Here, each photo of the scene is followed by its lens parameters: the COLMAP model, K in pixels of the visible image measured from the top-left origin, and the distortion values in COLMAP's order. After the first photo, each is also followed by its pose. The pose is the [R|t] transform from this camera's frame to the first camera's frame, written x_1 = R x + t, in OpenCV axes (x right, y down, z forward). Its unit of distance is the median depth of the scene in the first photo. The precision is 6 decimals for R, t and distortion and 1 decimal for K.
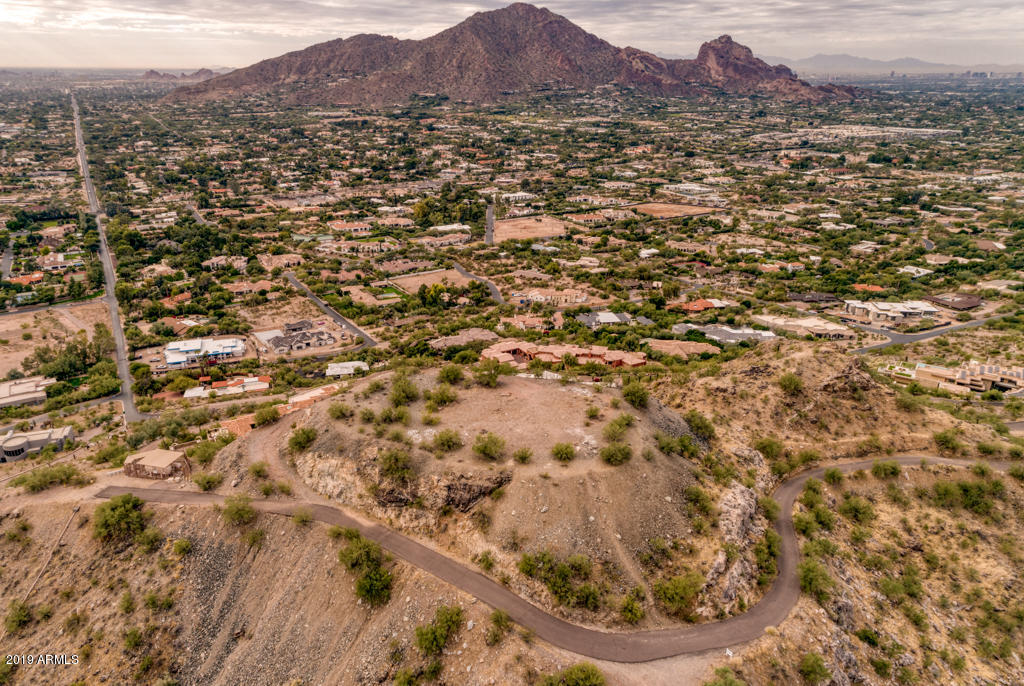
lens RADIAL K [[841.6, 0, 515.8], [0, 841.6, 300.3], [0, 0, 1]] dist [0.036818, 0.013639]
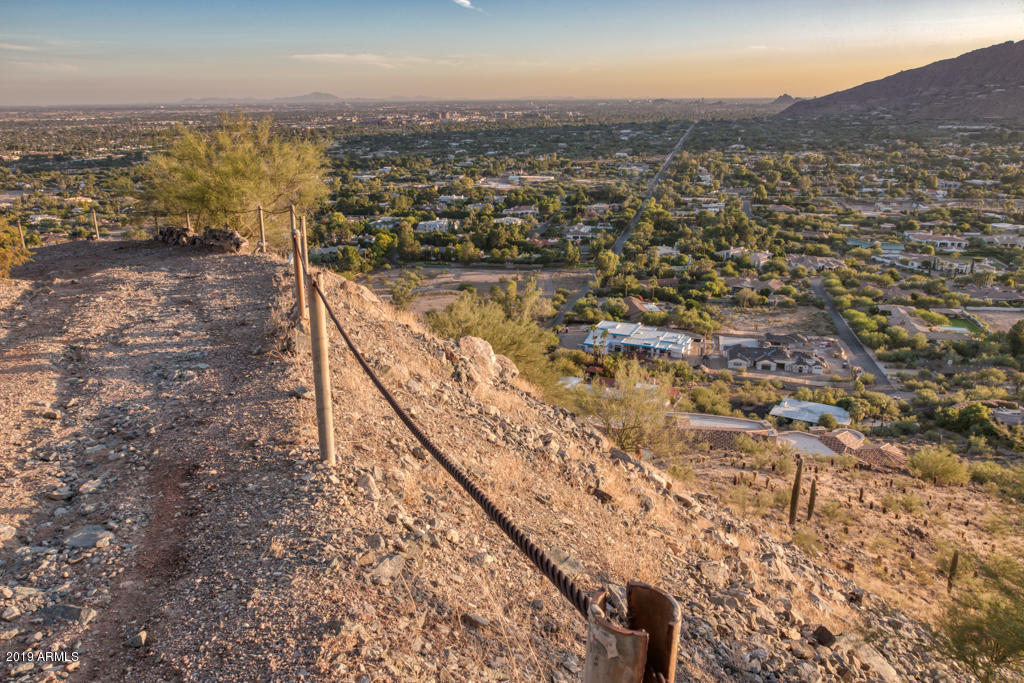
lens RADIAL K [[741.5, 0, 512.2], [0, 741.5, 349.3], [0, 0, 1]] dist [-0.001432, 0.002662]
pose [[0.707322, 0.206237, -0.676137, -0.007892], [-0.203635, 0.975394, 0.084491, 0.025631], [0.676925, 0.077923, 0.731915, 0.339704]]
